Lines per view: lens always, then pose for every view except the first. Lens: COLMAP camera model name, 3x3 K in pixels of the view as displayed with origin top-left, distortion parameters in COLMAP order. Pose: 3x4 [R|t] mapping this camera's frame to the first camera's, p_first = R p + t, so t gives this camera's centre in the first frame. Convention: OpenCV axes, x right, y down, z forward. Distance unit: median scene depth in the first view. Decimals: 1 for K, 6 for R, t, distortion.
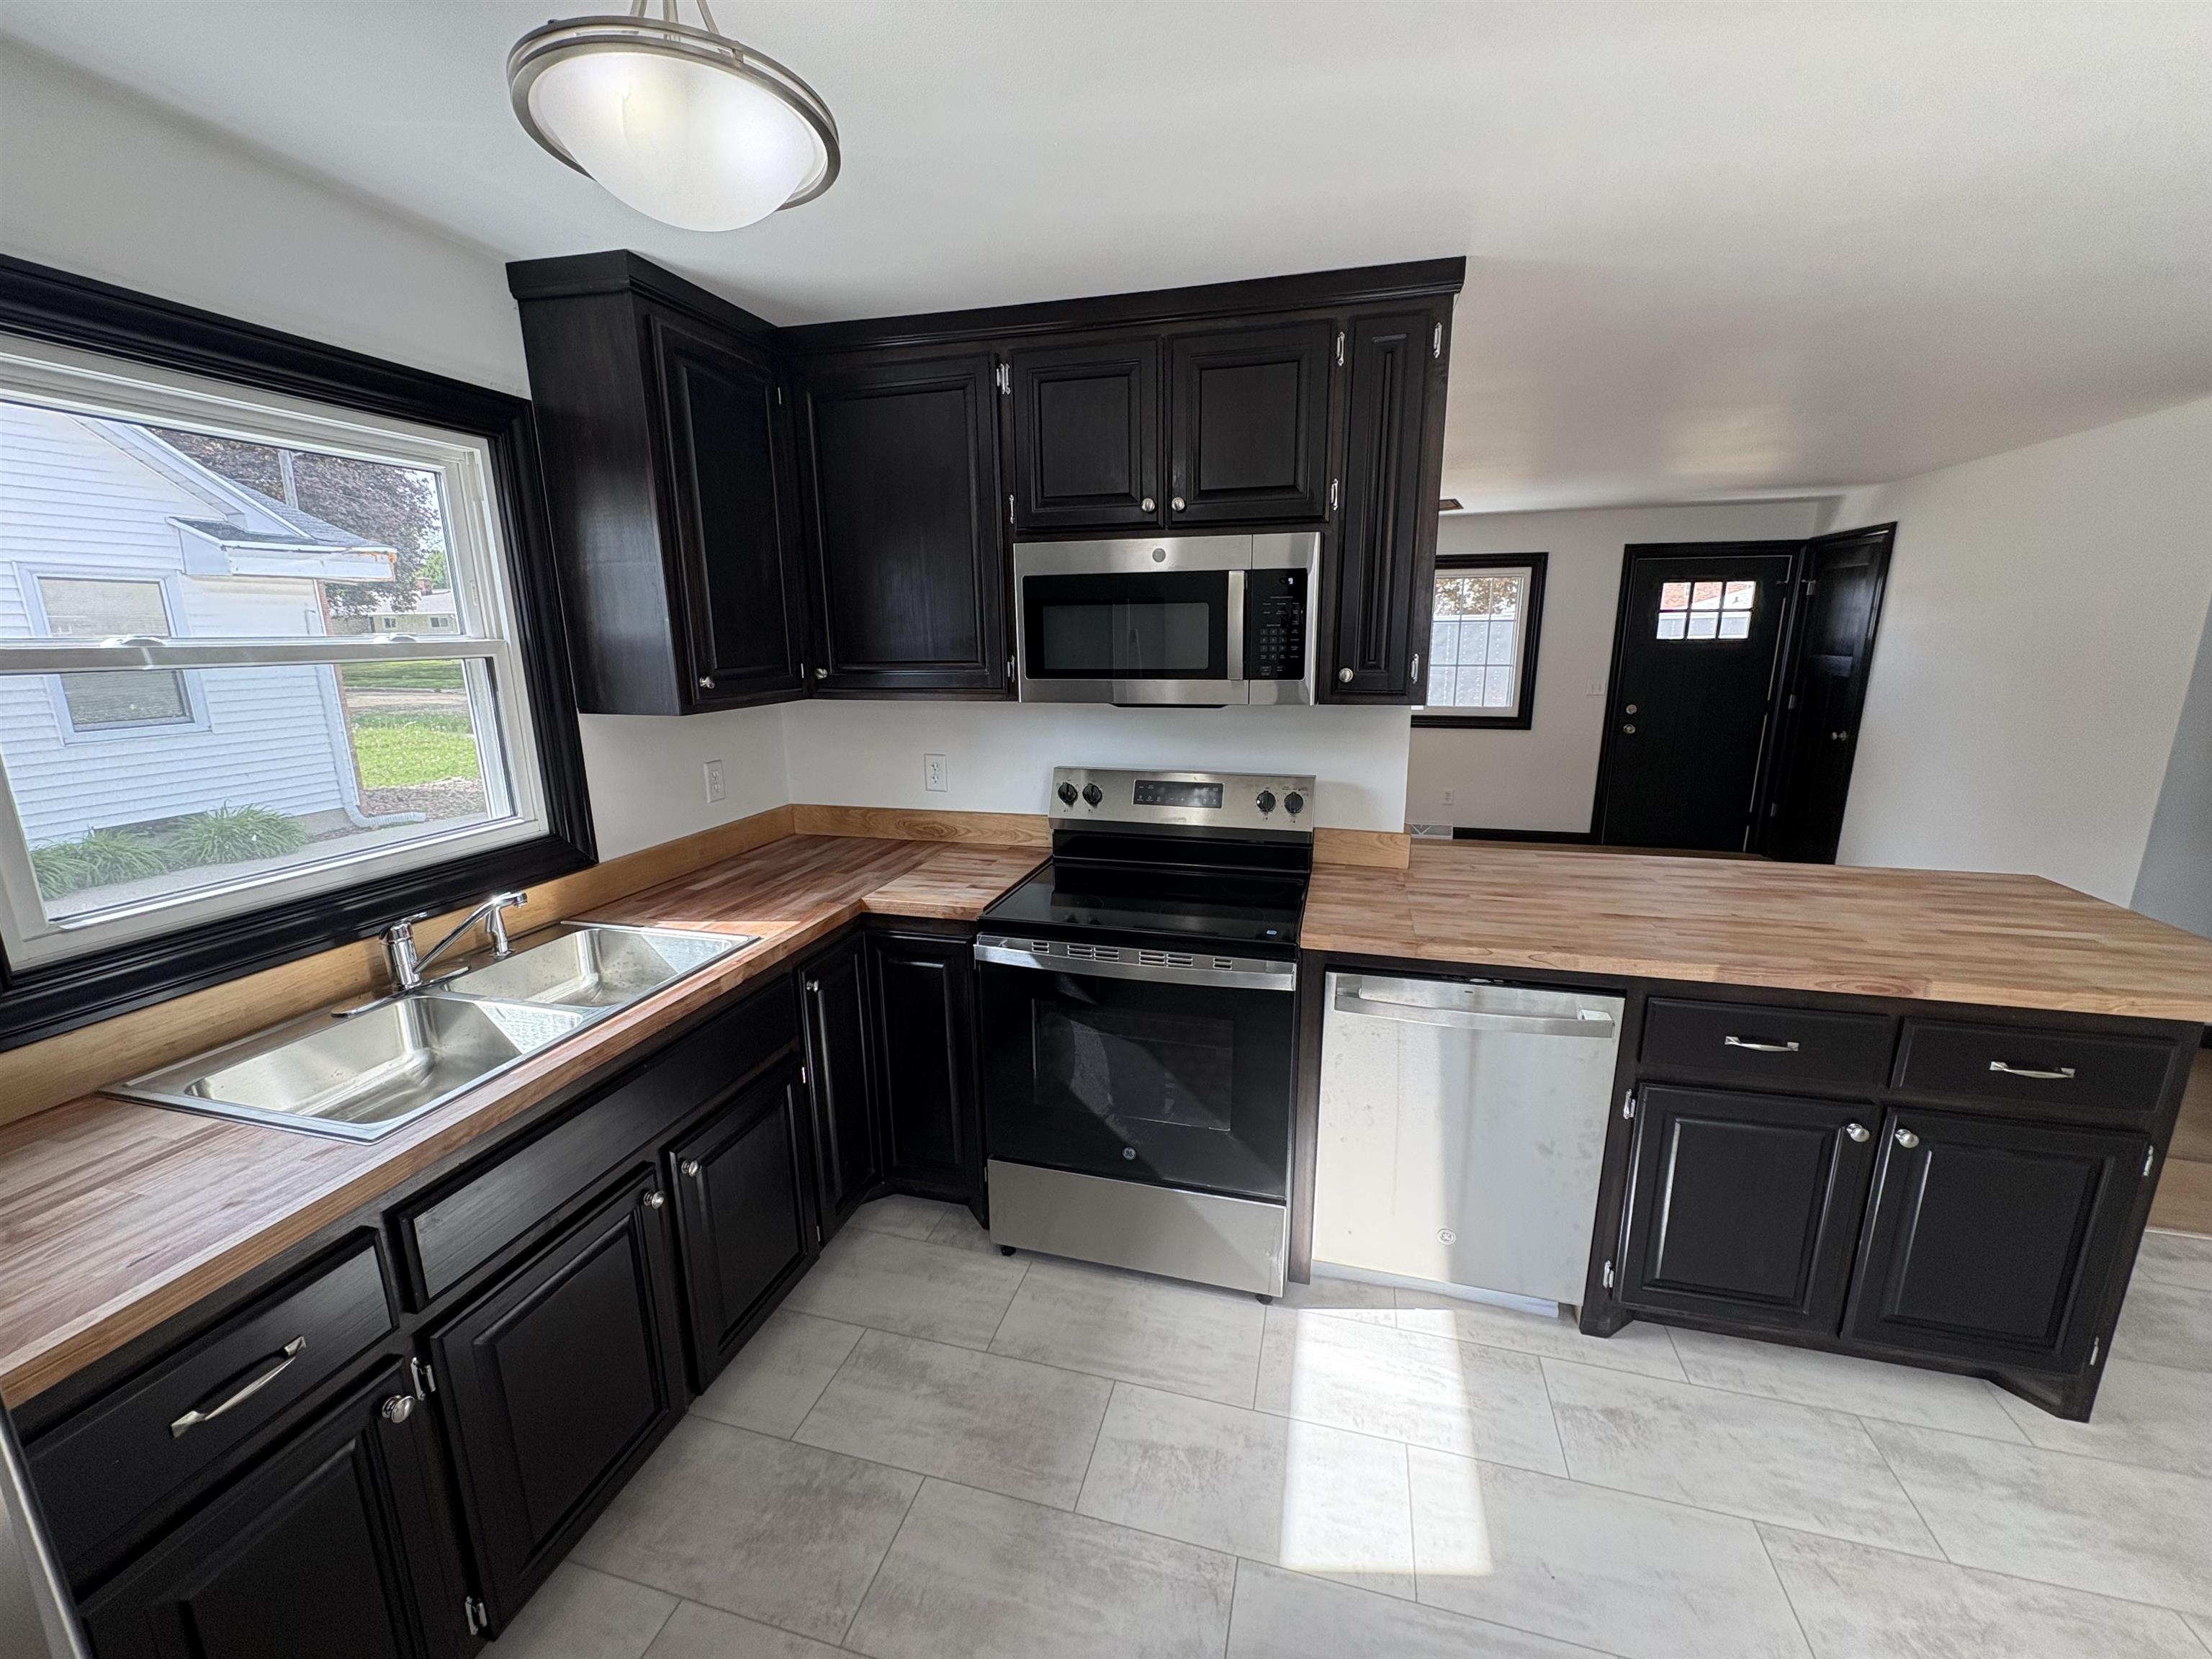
lens RADIAL K [[880.2, 0, 1109.9], [0, 880.2, 827.6], [0, 0, 1]] dist [0.000734, 0.000078]
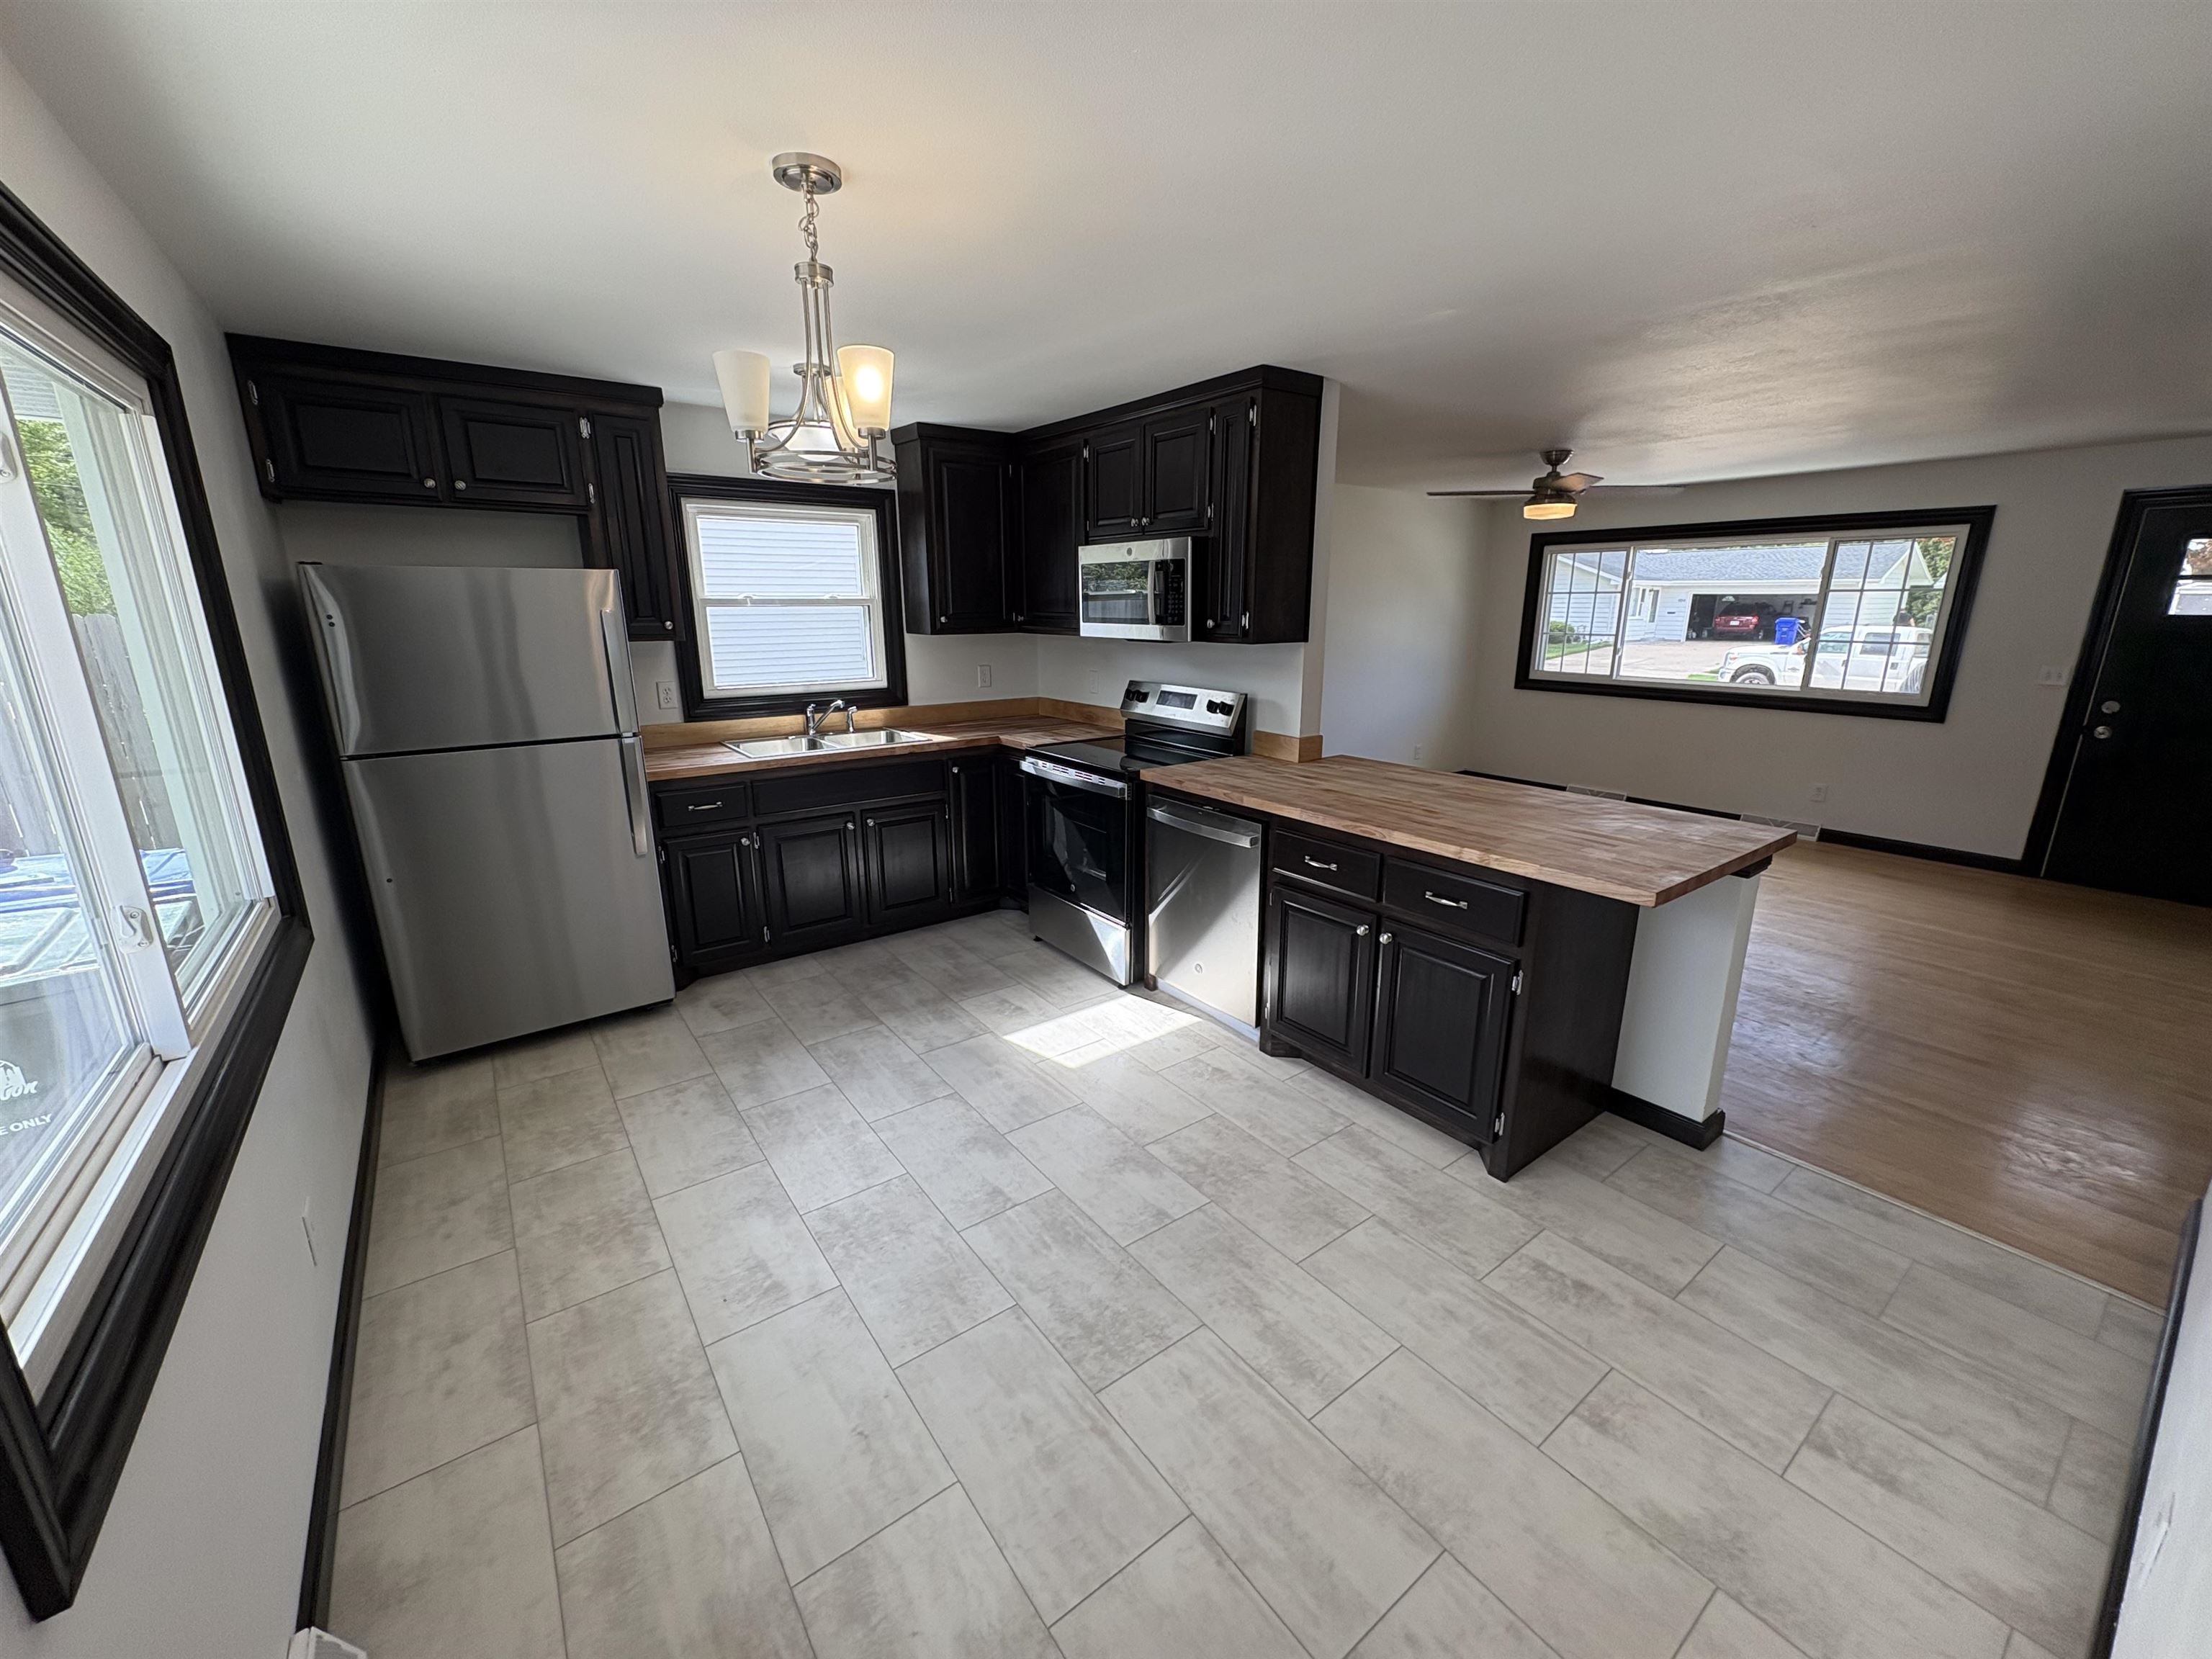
lens RADIAL K [[880.2, 0, 1109.9], [0, 880.2, 827.6], [0, 0, 1]] dist [0.000734, 0.000078]
pose [[0.784055, 0.163326, -0.598818, 1.143422], [-0.143073, 0.986335, 0.081690, 0.090473], [0.603977, 0.021625, 0.796708, -0.394453]]
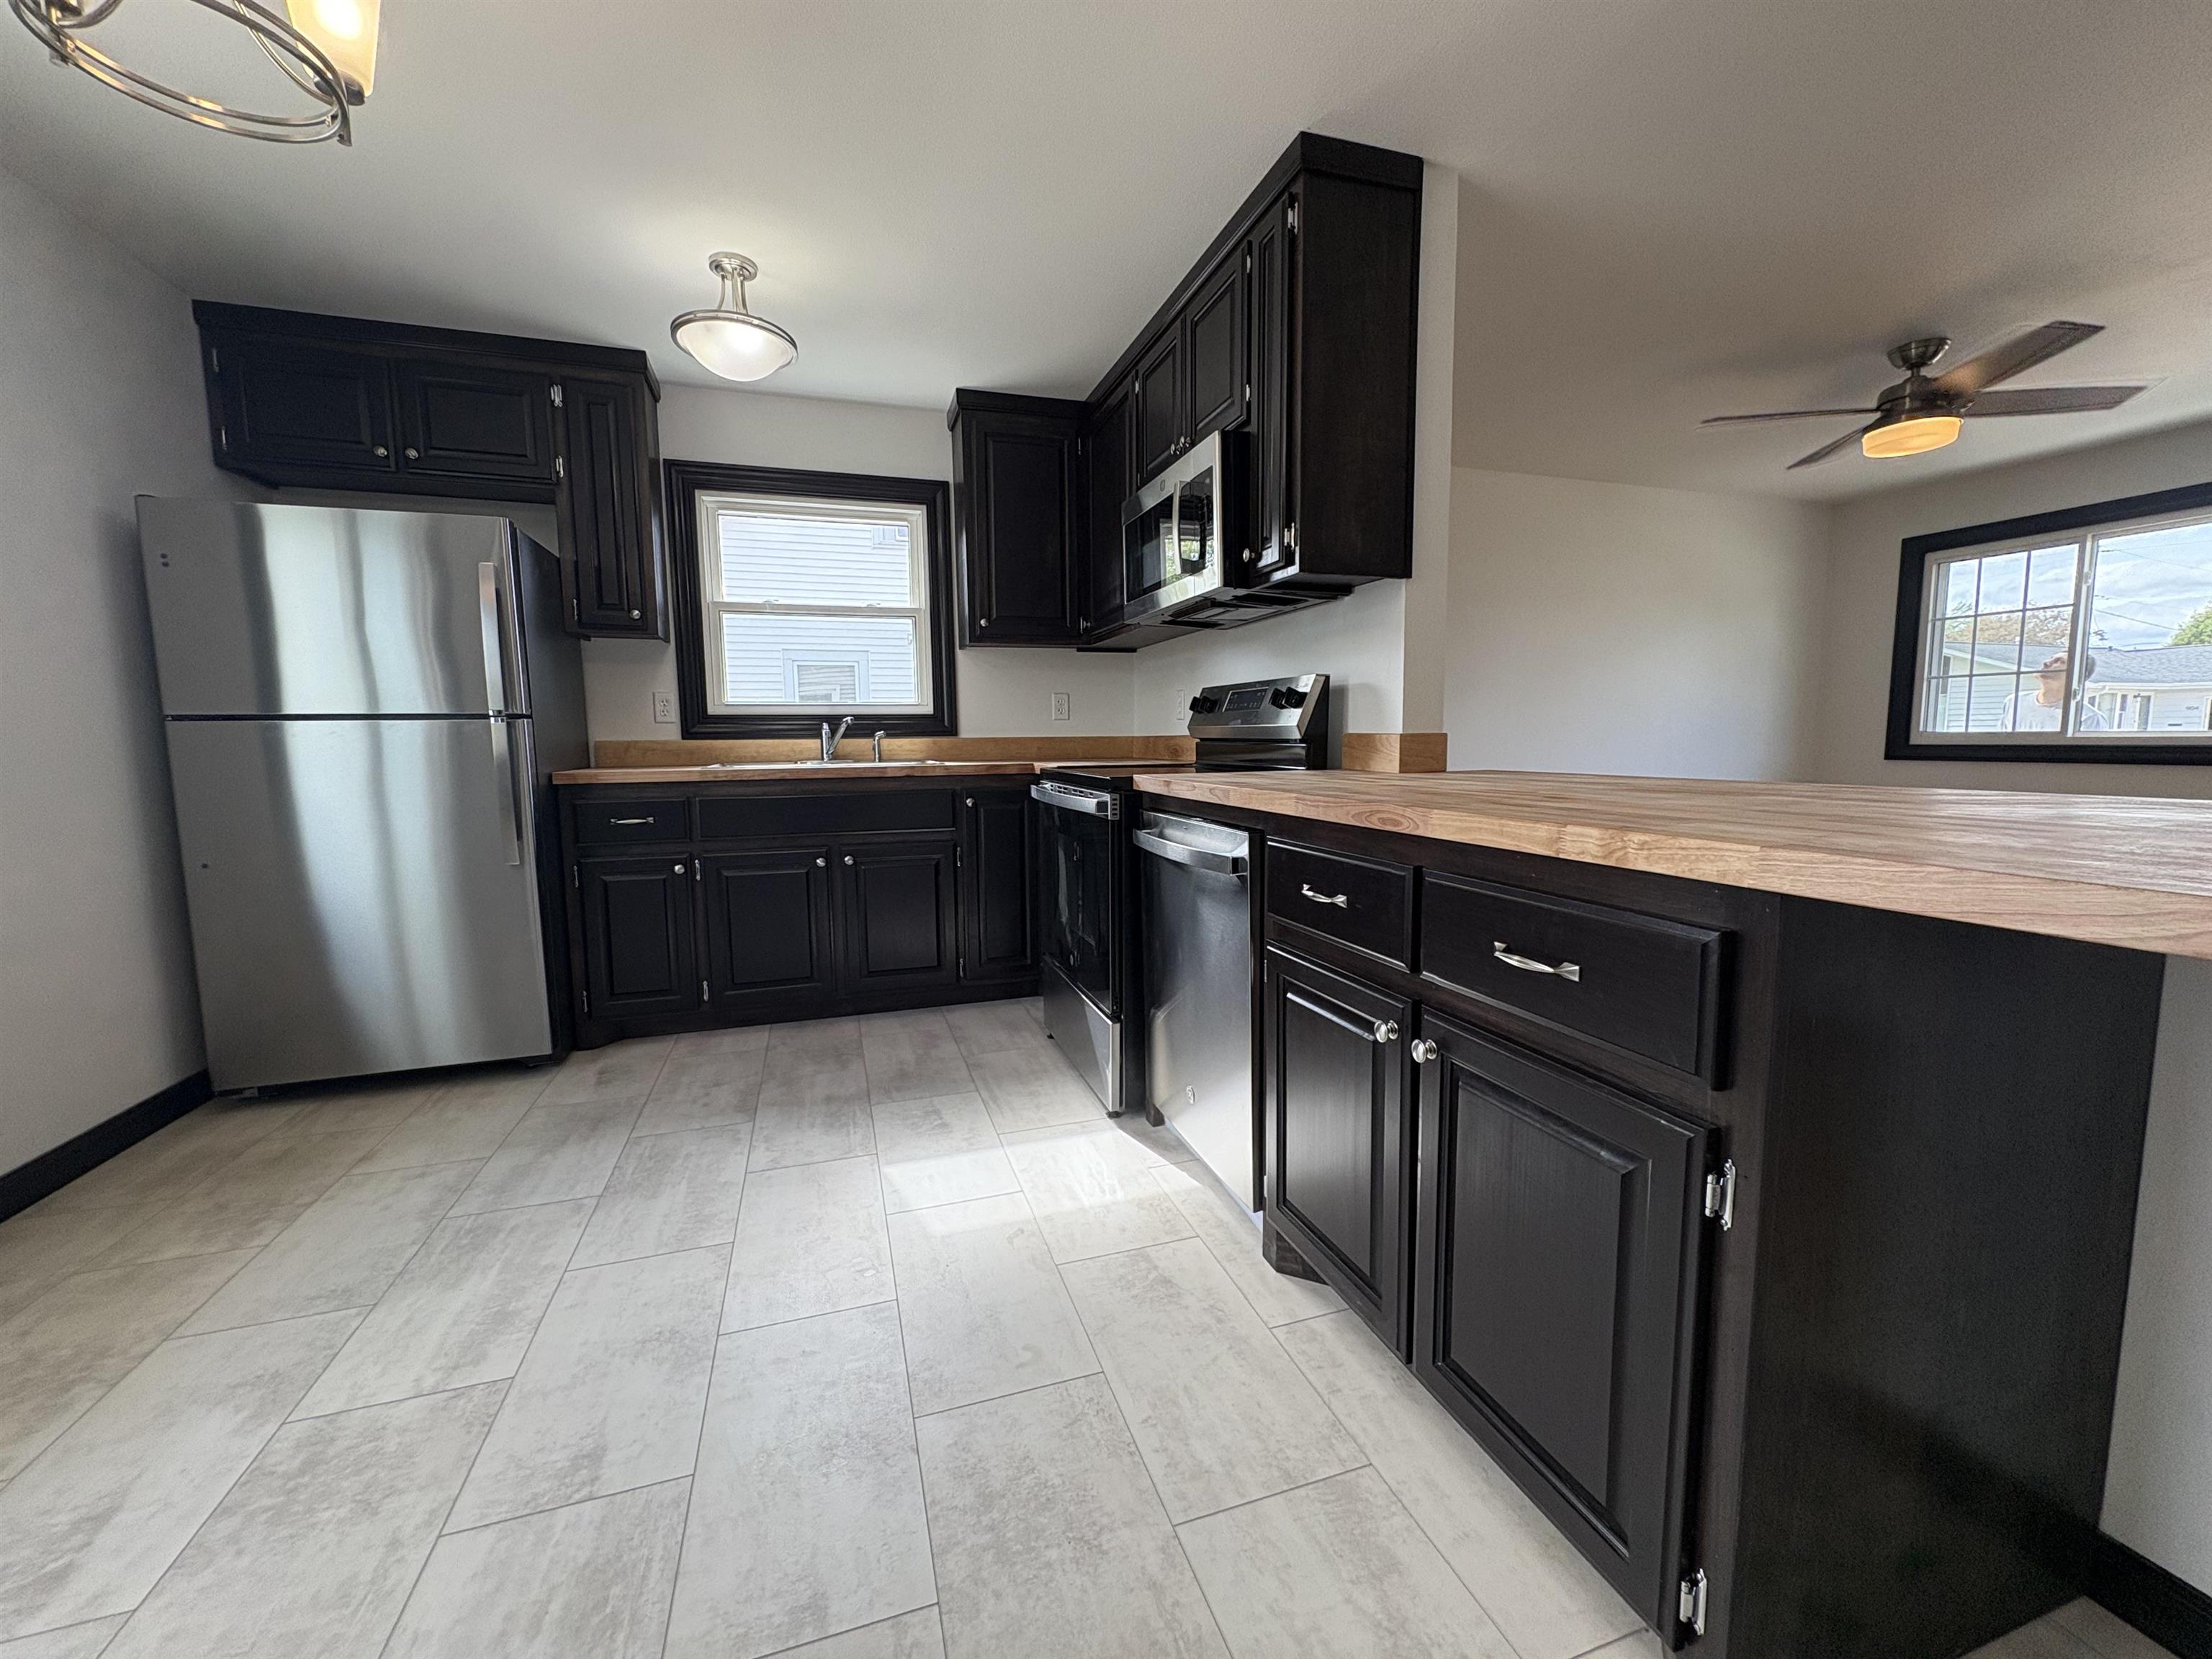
lens RADIAL K [[880.2, 0, 1109.9], [0, 880.2, 827.6], [0, 0, 1]] dist [0.000734, 0.000078]
pose [[0.546933, 0.089750, -0.832352, 1.079343], [-0.178438, 0.983888, -0.011161, 0.189884], [0.817939, 0.154628, 0.554136, 0.321306]]
